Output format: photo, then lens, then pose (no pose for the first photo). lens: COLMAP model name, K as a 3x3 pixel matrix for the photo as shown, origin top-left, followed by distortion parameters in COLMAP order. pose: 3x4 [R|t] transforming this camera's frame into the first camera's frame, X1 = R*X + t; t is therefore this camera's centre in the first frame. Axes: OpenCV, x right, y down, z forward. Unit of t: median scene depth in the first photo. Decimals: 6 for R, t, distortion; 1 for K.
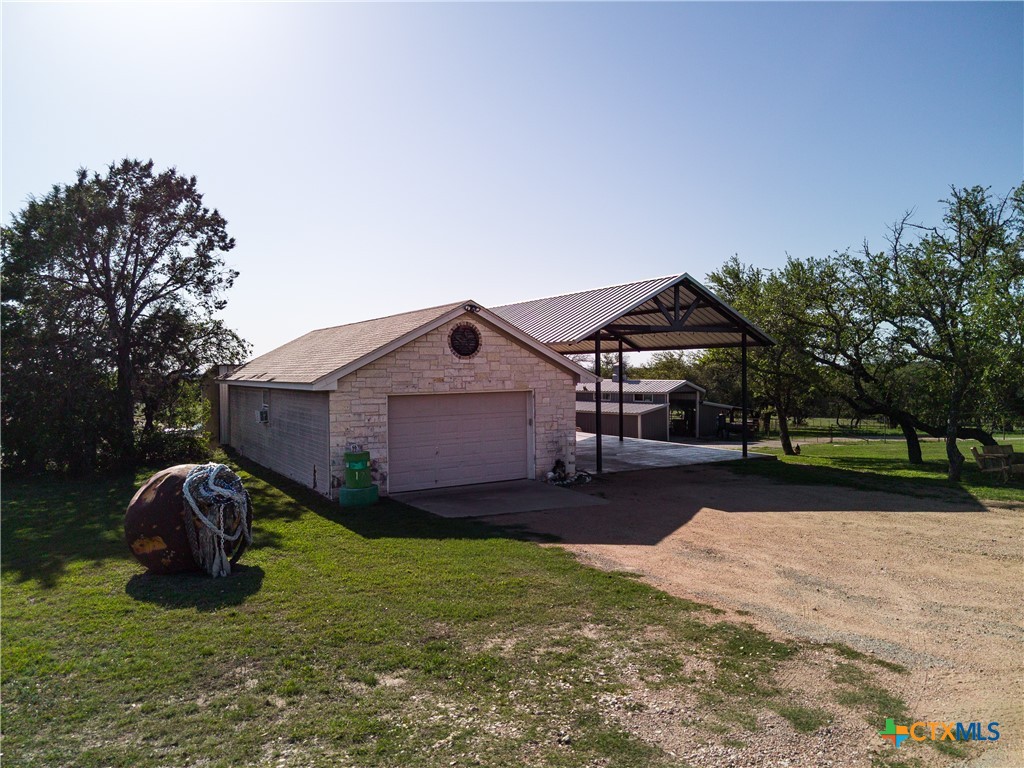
lens RADIAL K [[721.6, 0, 512.7], [0, 721.6, 363.6], [0, 0, 1]] dist [0.000368, 0.000372]
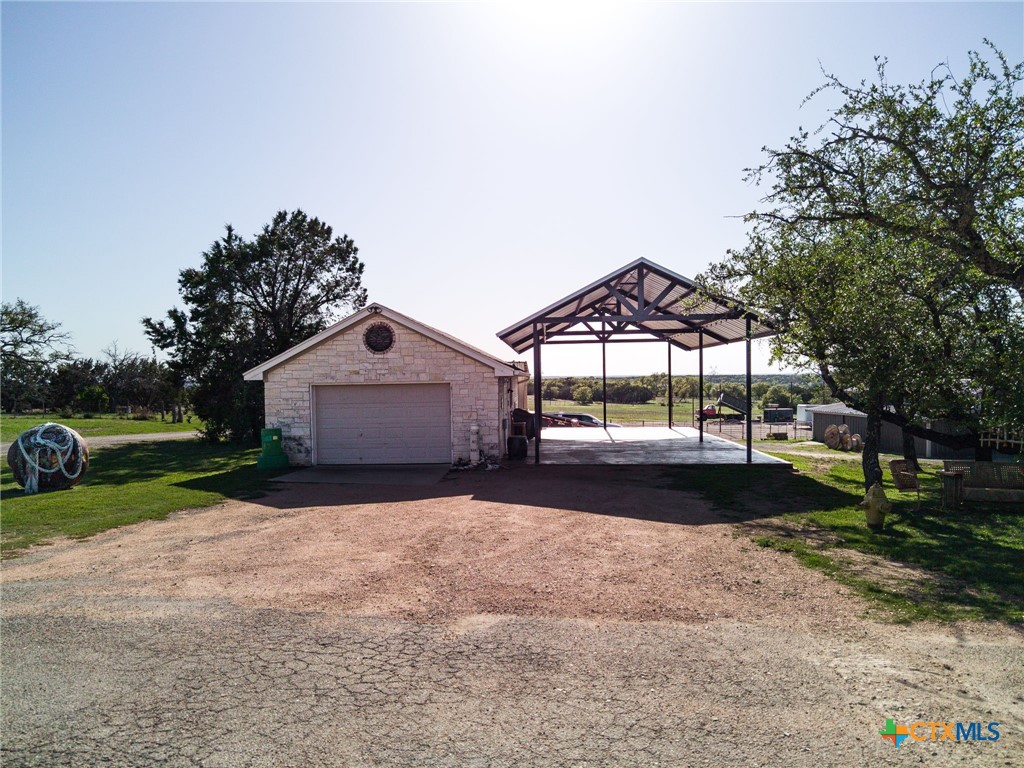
lens RADIAL K [[712.1, 0, 511.2], [0, 712.1, 375.5], [0, 0, 1]] dist [0.008117, 0.001828]
pose [[0.830447, -0.003523, -0.557086, 0.748890], [0.008114, 0.999950, 0.005771, 0.022844], [0.557038, -0.009313, 0.830435, 0.173422]]
